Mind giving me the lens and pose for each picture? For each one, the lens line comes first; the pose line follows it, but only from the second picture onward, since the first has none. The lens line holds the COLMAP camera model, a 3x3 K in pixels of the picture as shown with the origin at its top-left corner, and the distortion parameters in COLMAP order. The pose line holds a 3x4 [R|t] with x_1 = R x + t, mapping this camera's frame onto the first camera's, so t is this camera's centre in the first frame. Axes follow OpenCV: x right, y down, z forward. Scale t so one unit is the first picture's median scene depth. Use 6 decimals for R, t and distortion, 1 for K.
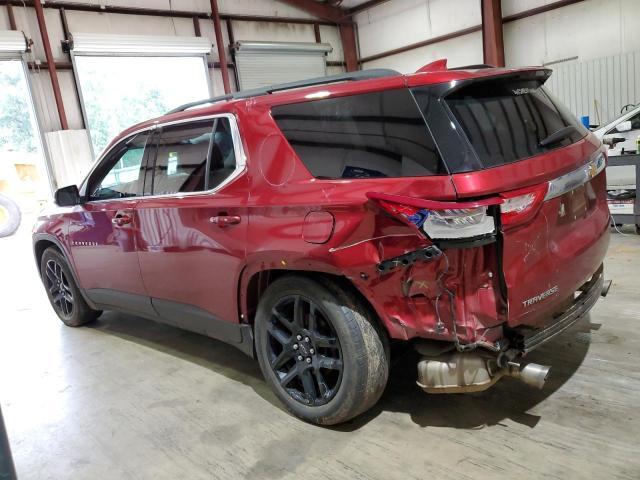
lens RADIAL K [[521.4, 0, 320.0], [0, 521.4, 240.0], [0, 0, 1]] dist [0.037463, 0.003725]
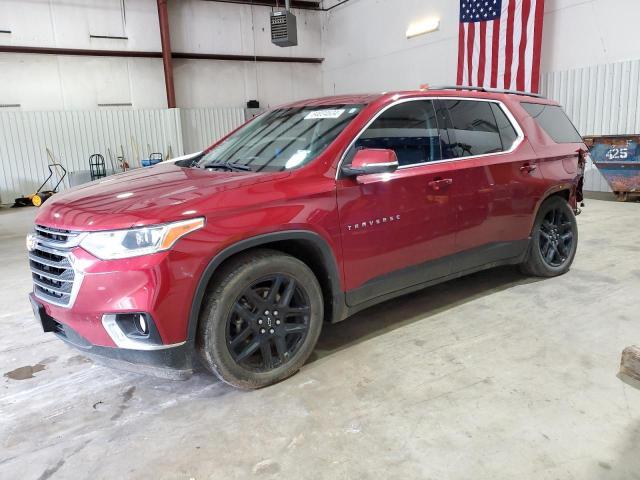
lens RADIAL K [[521.4, 0, 320.0], [0, 521.4, 240.0], [0, 0, 1]] dist [0.037463, 0.003725]
pose [[0.137658, -0.064001, 0.988410, -1.480190], [0.215525, 0.975935, 0.033177, -0.013240], [-0.966747, 0.208460, 0.148139, 1.147300]]
